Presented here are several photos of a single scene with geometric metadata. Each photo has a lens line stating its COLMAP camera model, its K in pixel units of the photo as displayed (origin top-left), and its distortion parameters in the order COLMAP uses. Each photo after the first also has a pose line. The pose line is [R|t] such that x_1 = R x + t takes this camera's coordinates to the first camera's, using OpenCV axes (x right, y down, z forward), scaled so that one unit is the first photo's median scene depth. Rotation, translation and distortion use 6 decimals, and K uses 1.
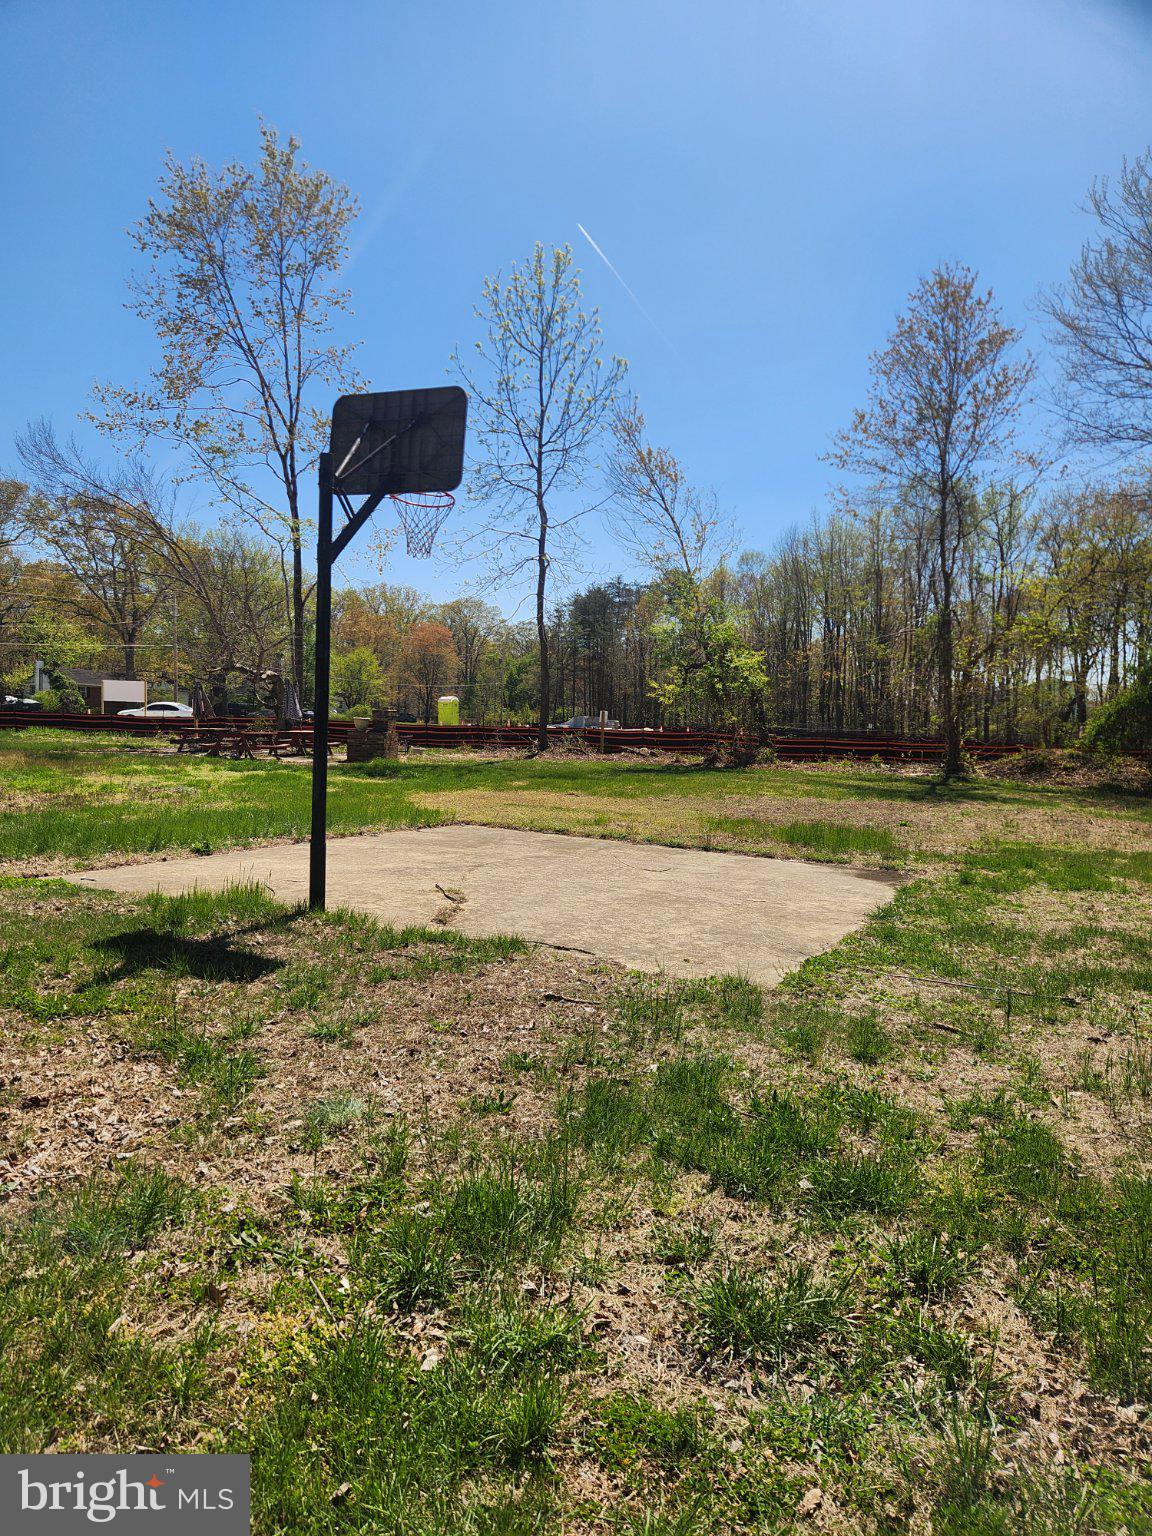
lens RADIAL K [[1019.5, 0, 576.0], [0, 1019.5, 768.0], [0, 0, 1]] dist [0.080569, -0.116268]
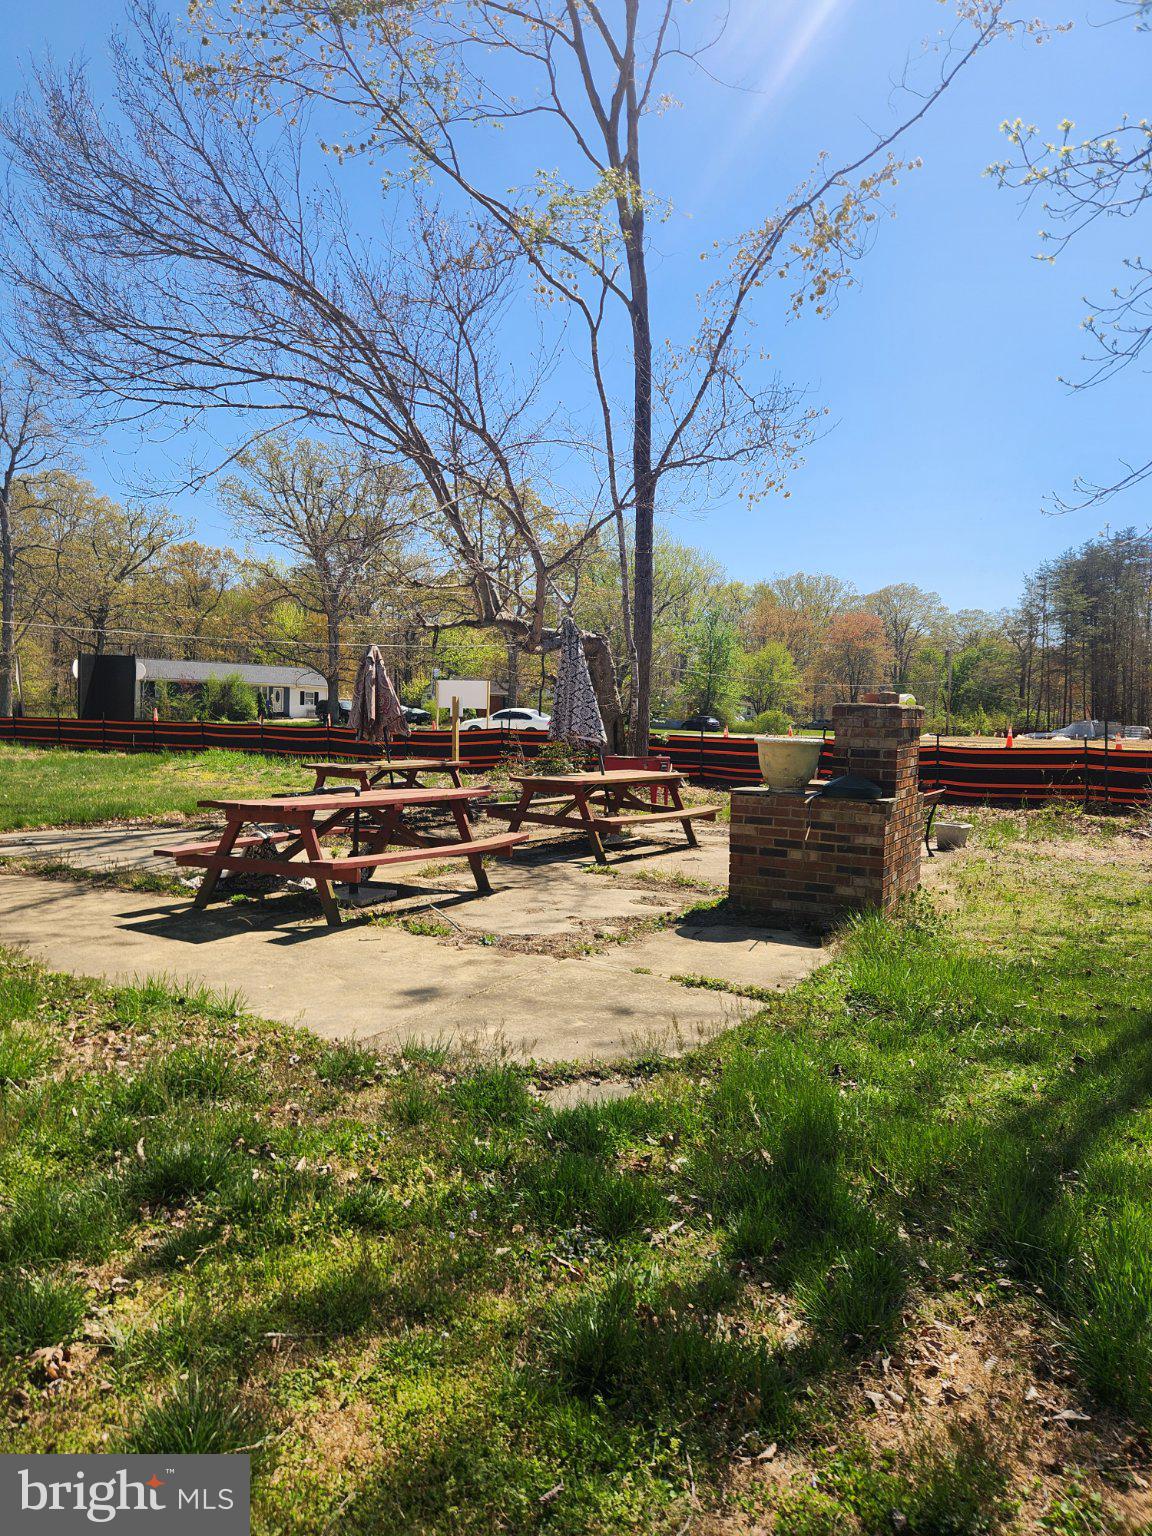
lens RADIAL K [[1019.5, 0, 576.0], [0, 1019.5, 768.0], [0, 0, 1]] dist [0.080569, -0.116268]
pose [[0.922982, 0.008755, -0.384745, -0.035431], [-0.011753, 0.999916, -0.005441, -0.008388], [0.384665, 0.009543, 0.923007, 0.165520]]
